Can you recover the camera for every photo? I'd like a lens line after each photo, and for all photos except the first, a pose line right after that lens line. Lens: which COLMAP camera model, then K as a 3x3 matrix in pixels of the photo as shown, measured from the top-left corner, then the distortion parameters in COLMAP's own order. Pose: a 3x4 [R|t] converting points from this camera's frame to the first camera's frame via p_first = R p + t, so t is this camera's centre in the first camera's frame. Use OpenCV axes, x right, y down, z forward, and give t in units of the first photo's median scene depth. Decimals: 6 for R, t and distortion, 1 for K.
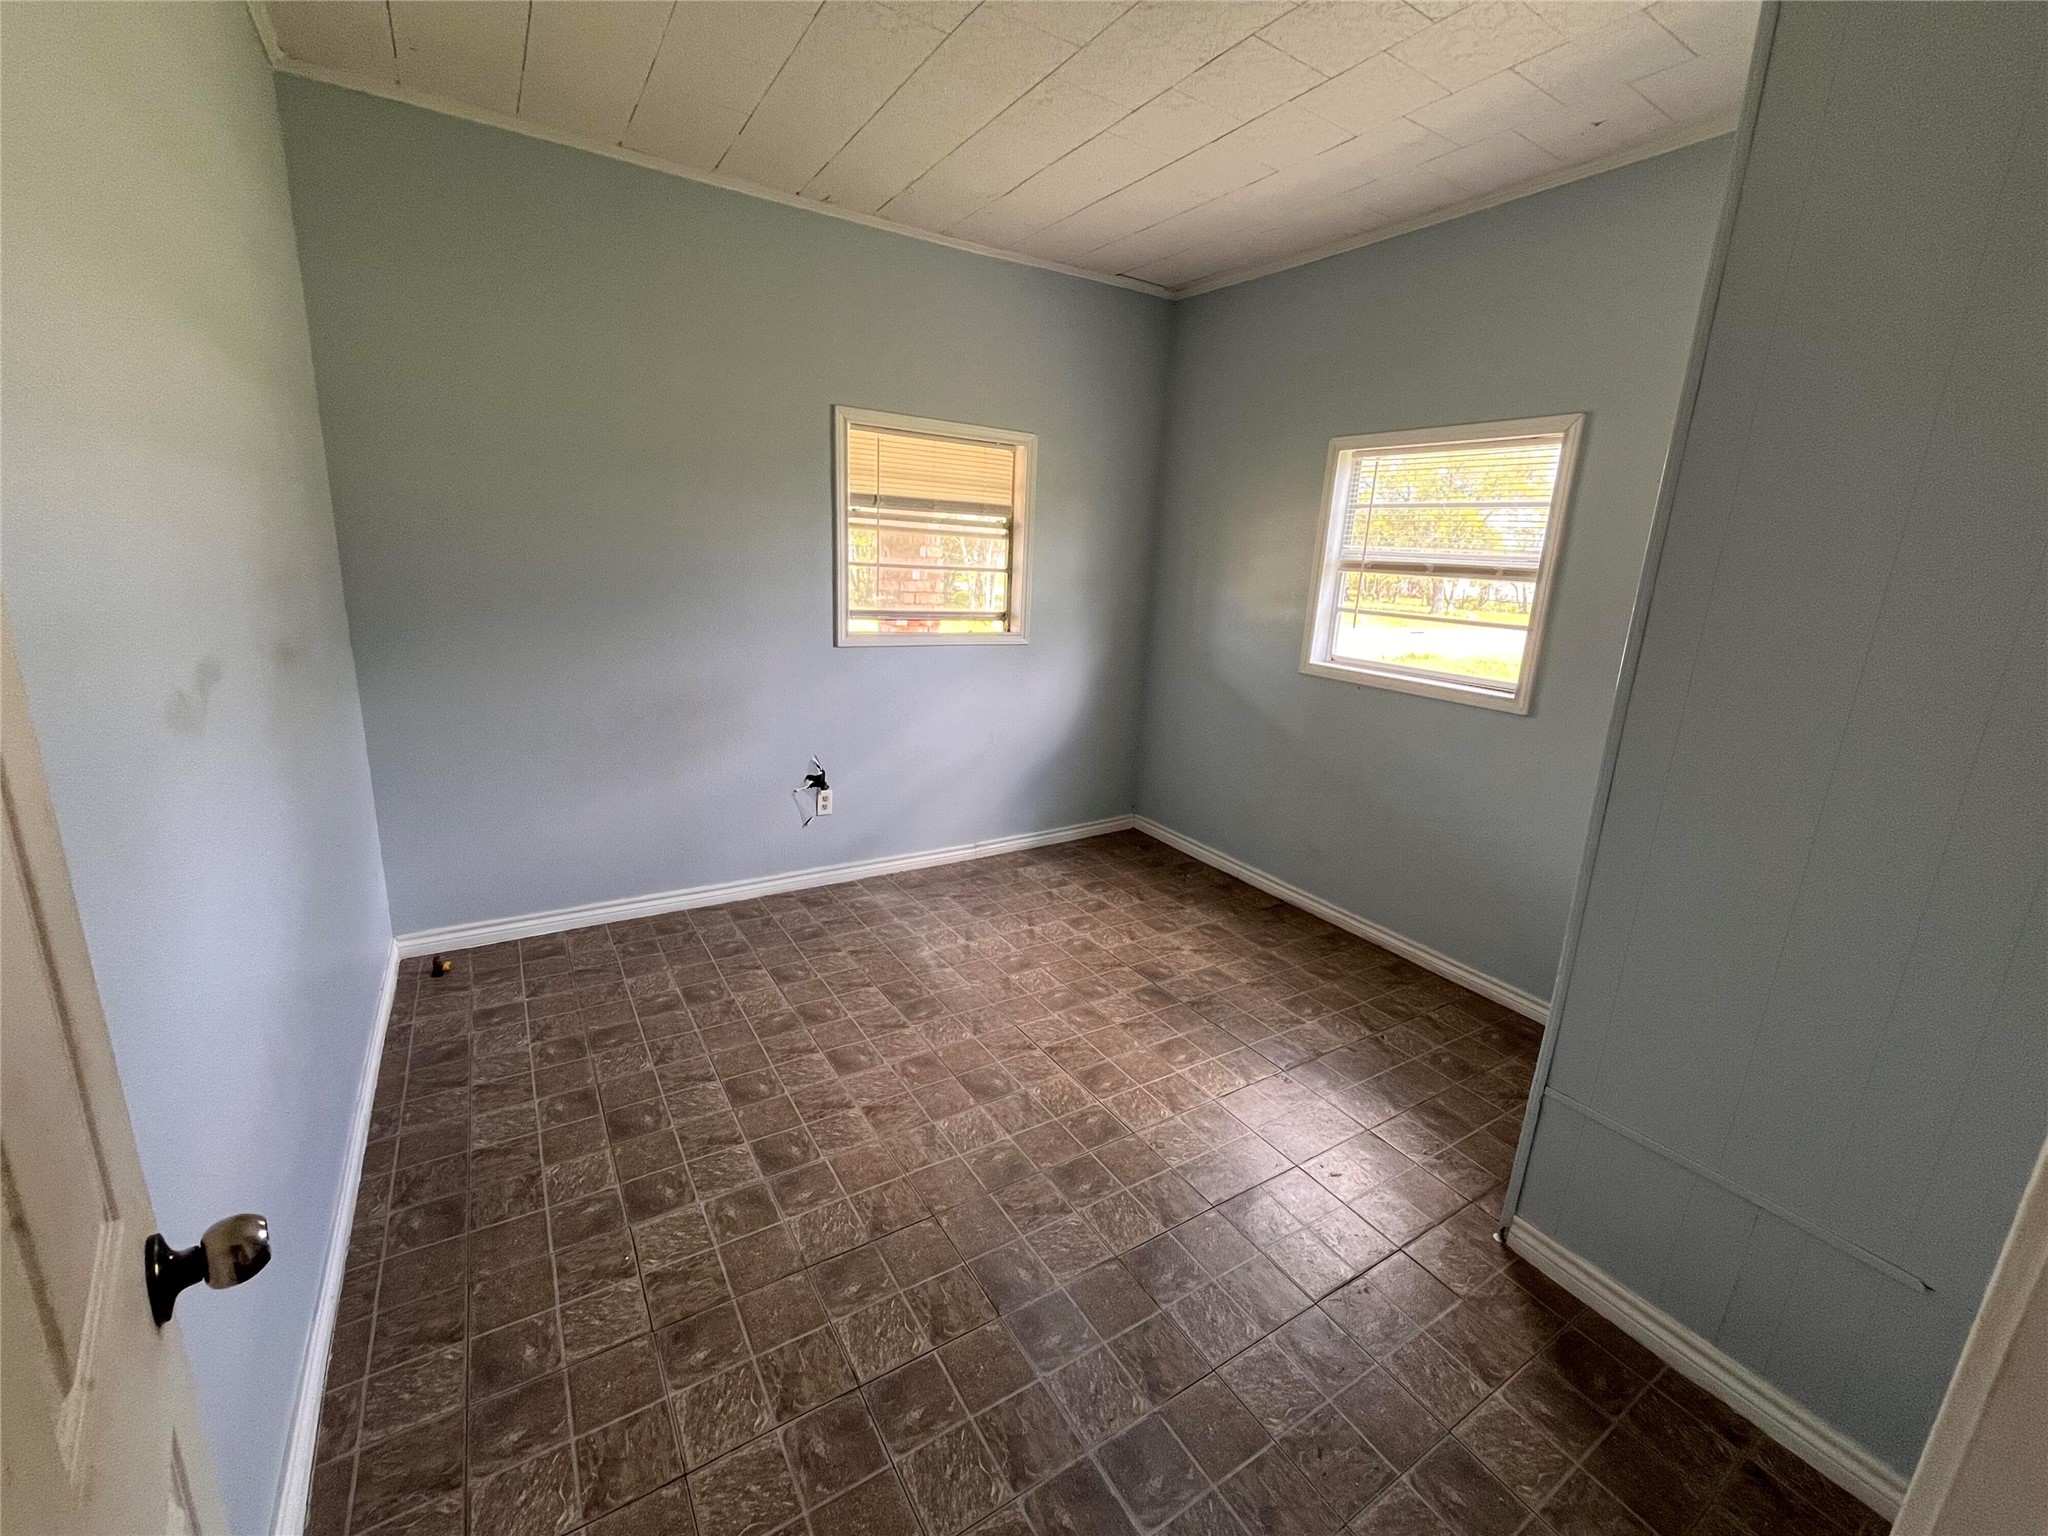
lens RADIAL K [[829.9, 0, 1024.6], [0, 829.9, 763.2], [0, 0, 1]] dist [-0.001488, 0.000005]
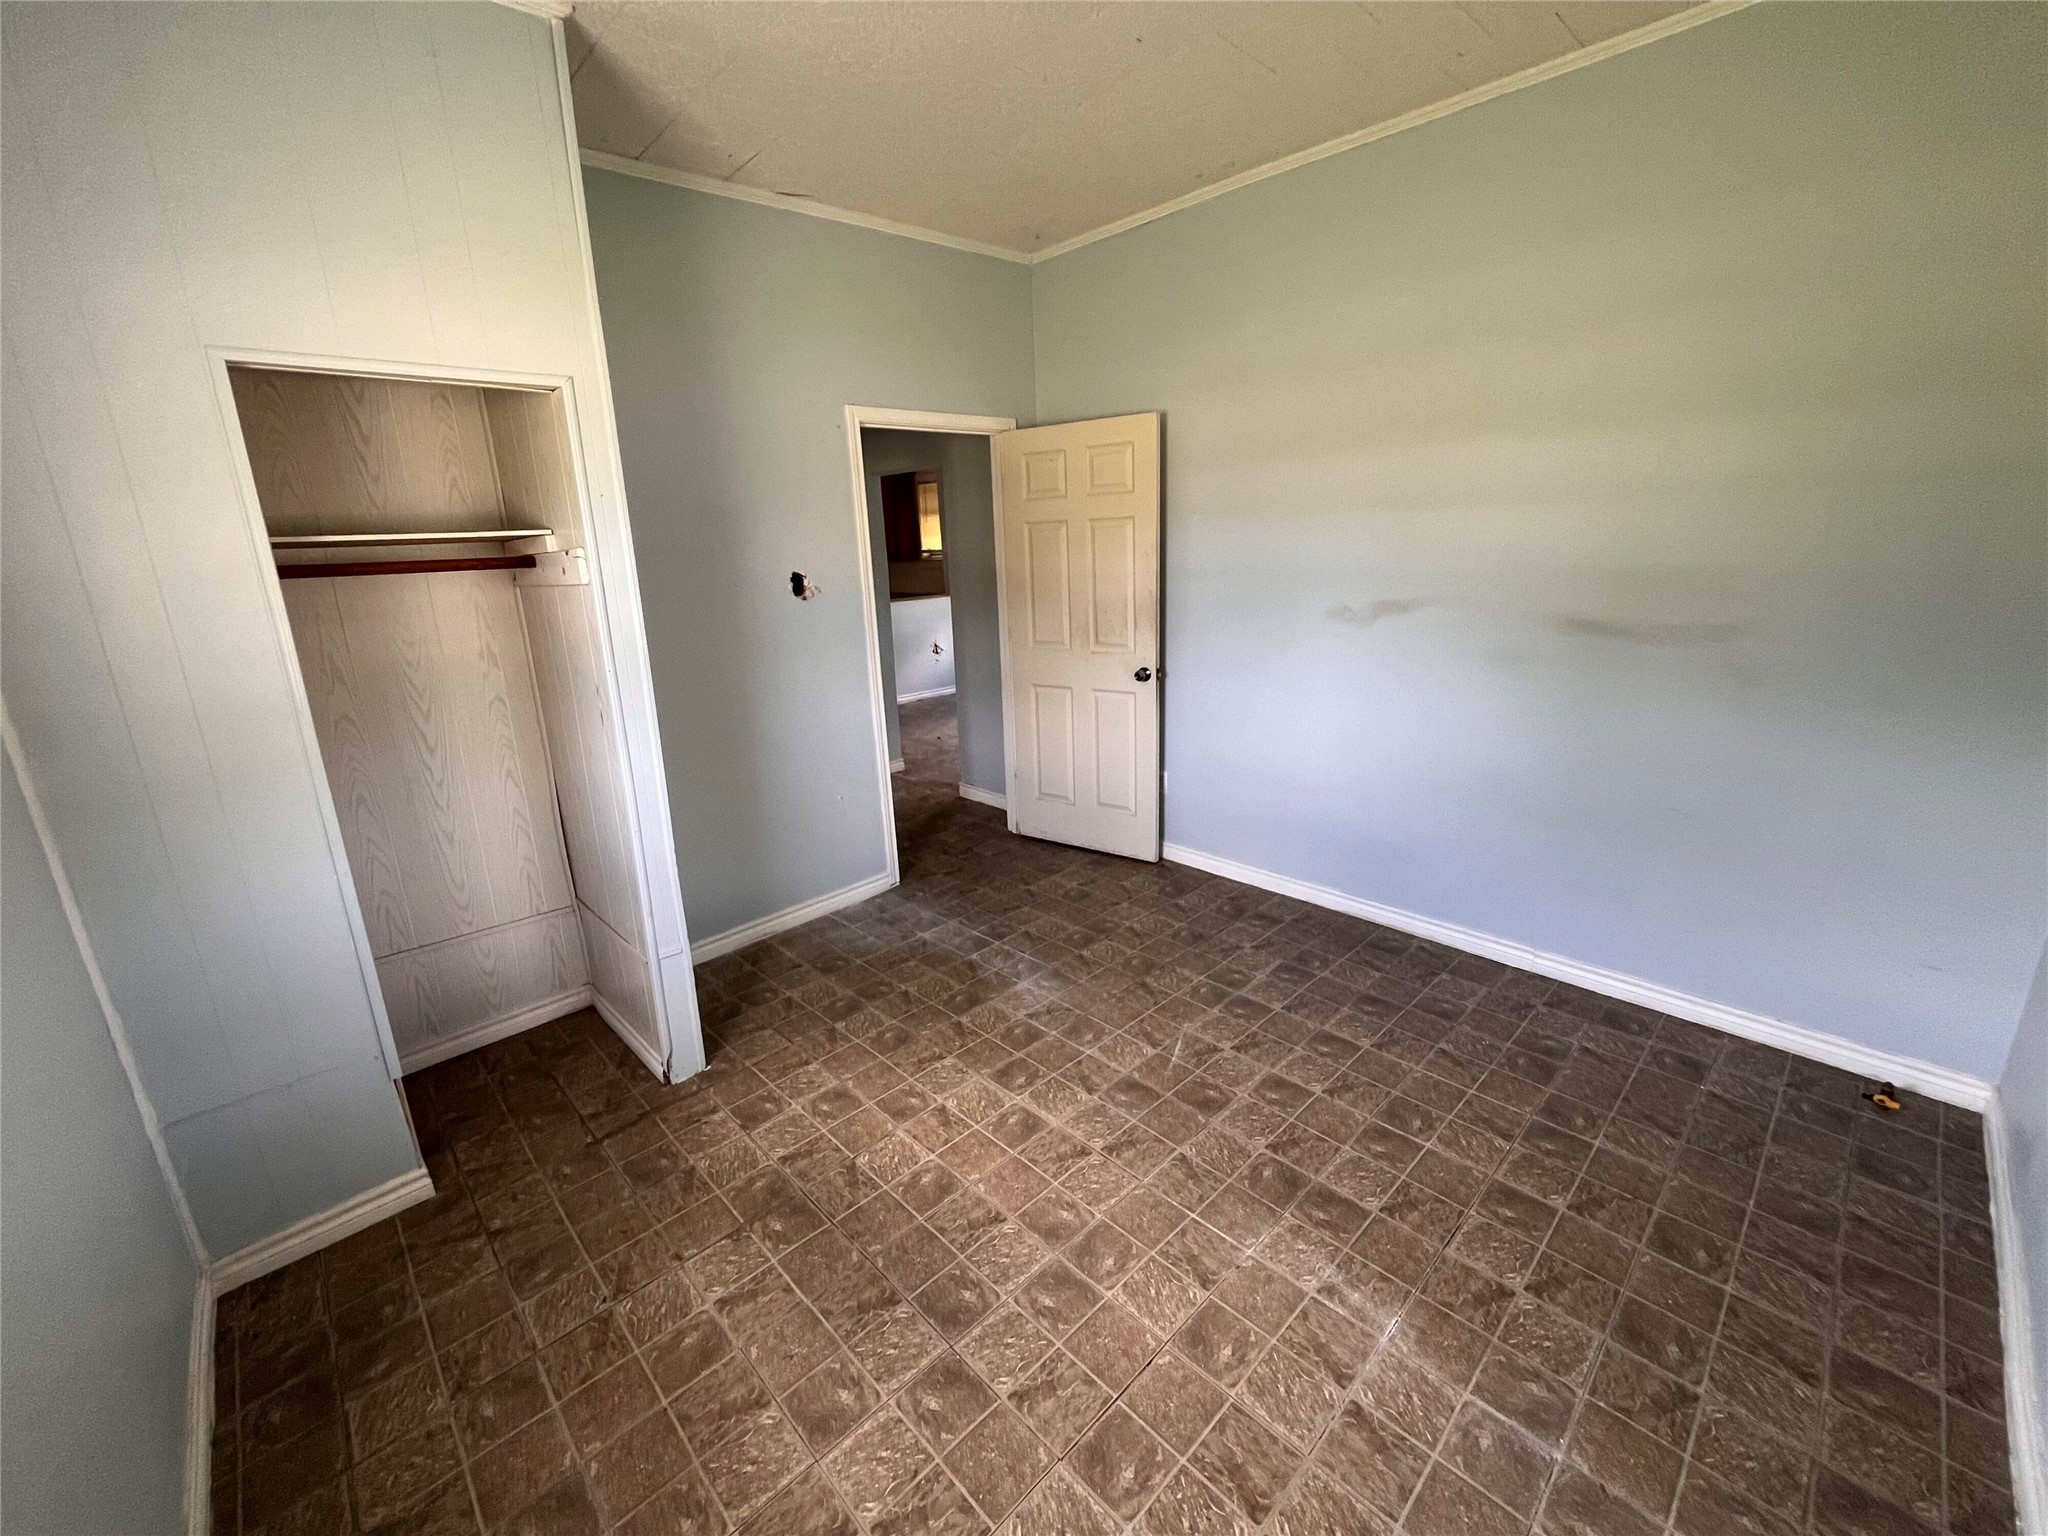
lens RADIAL K [[829.9, 0, 1024.6], [0, 829.9, 763.2], [0, 0, 1]] dist [-0.001488, 0.000005]
pose [[-0.981581, 0.042019, -0.186367, 0.224179], [-0.052276, 0.879208, 0.473561, -0.378676], [0.183754, 0.474581, -0.860818, 1.492634]]
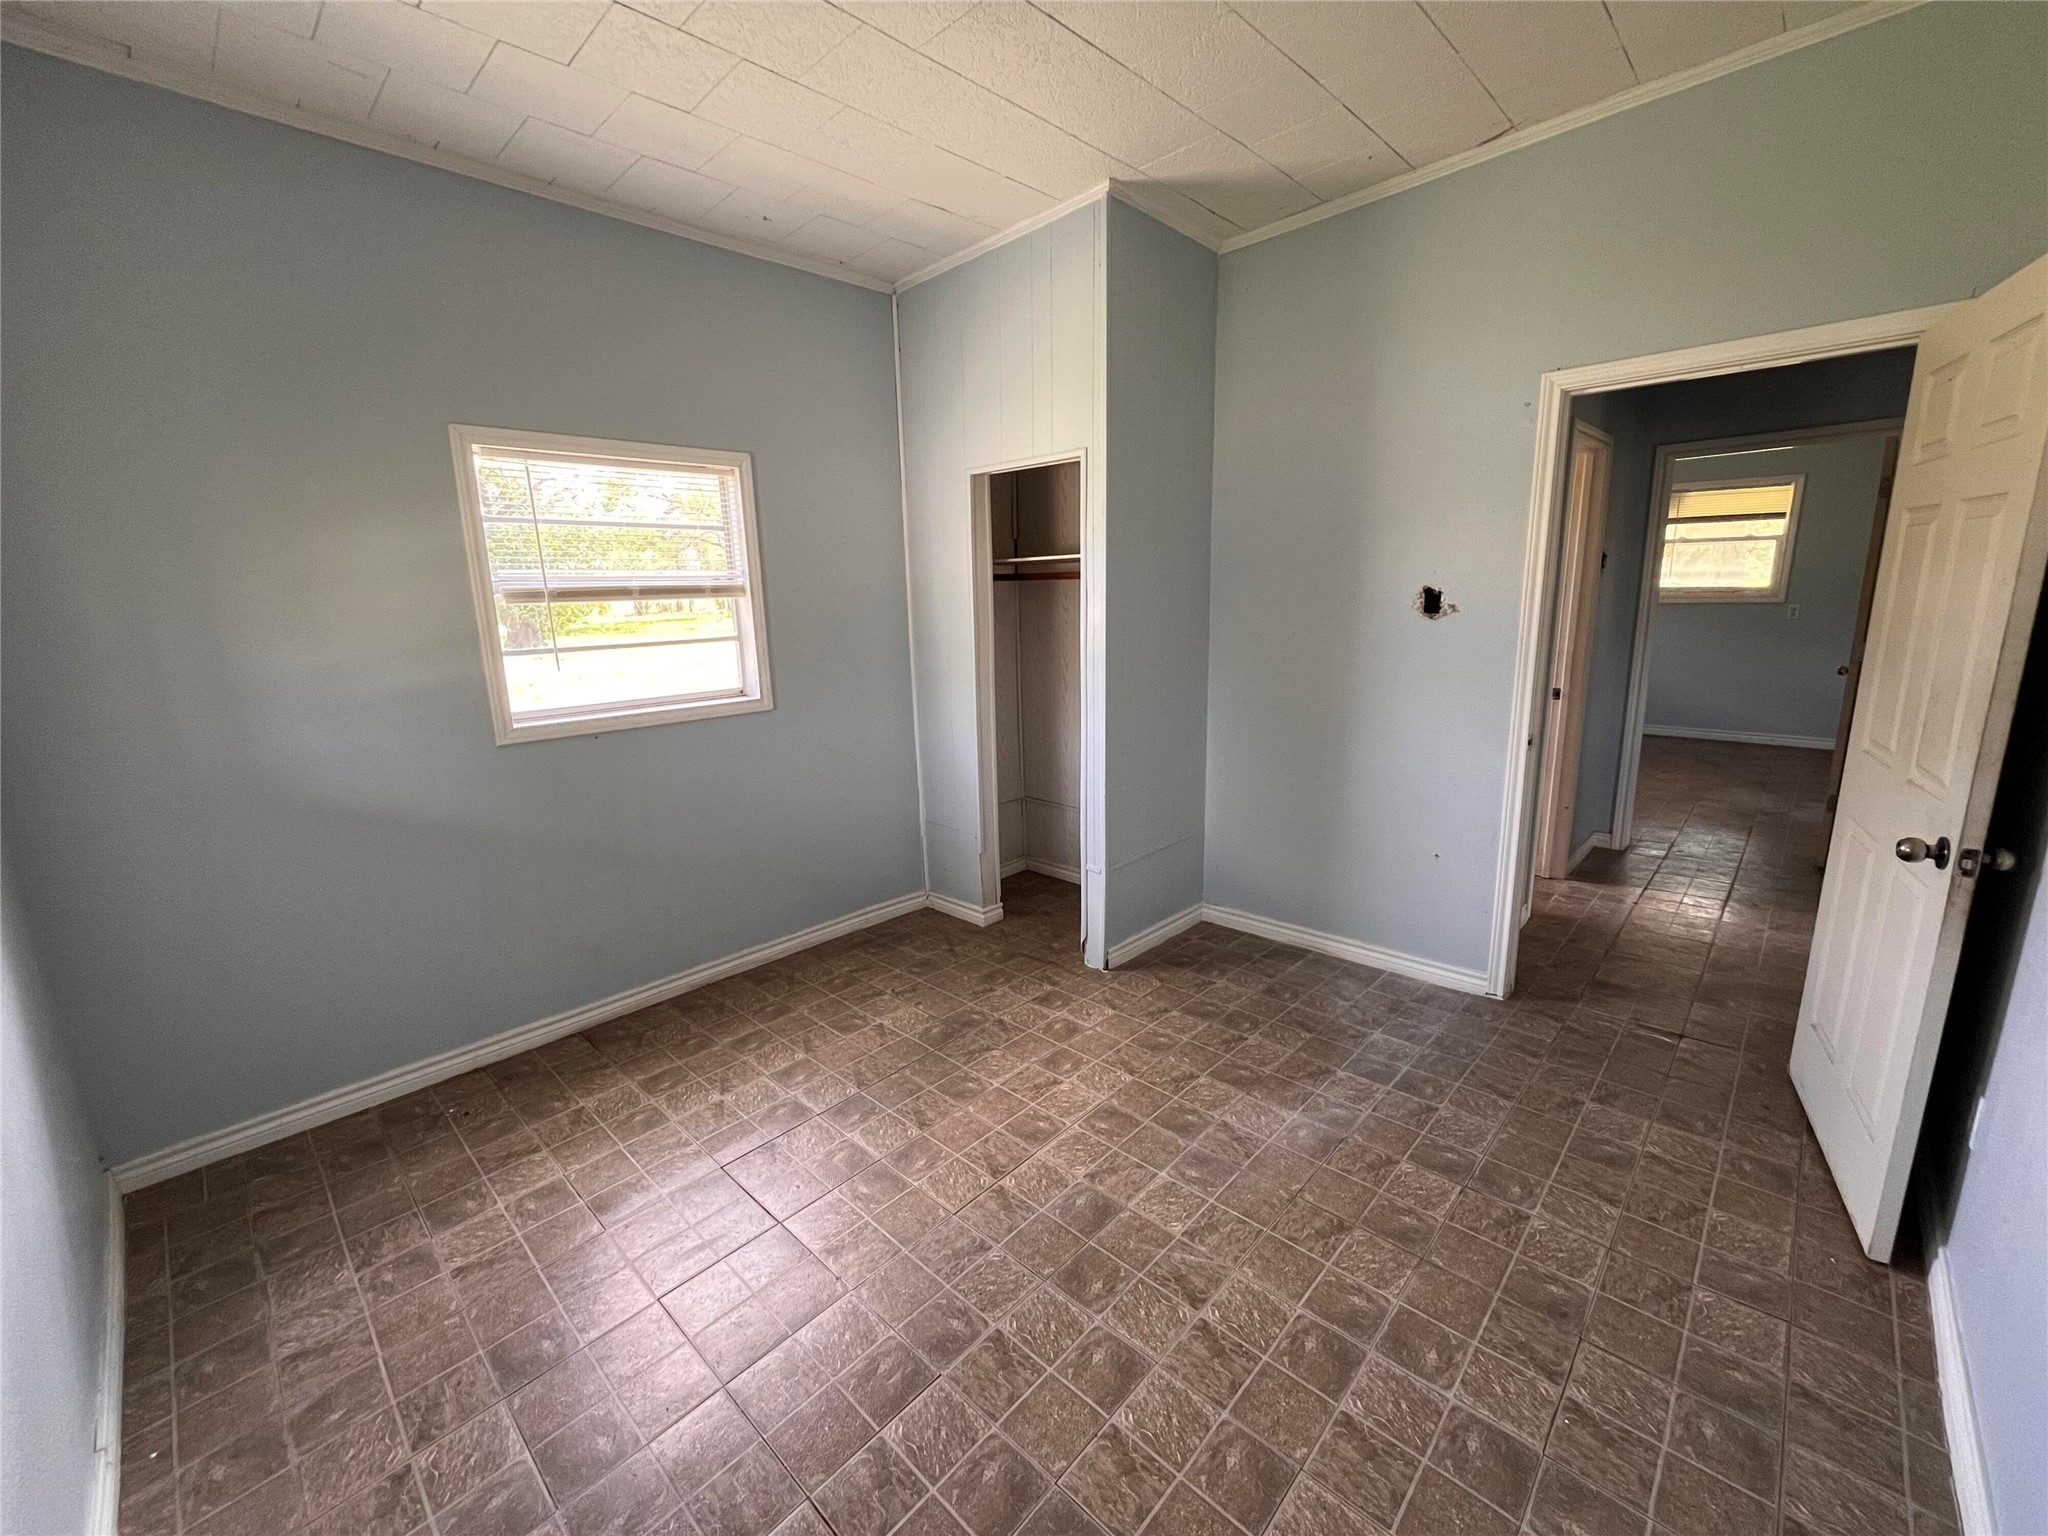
lens RADIAL K [[829.9, 0, 1024.6], [0, 829.9, 763.2], [0, 0, 1]] dist [-0.001488, 0.000005]
pose [[-0.239778, -0.246516, 0.939008, -0.649575], [0.254669, 0.917381, 0.305868, -0.279061], [-0.936830, 0.312477, -0.157188, 0.959853]]
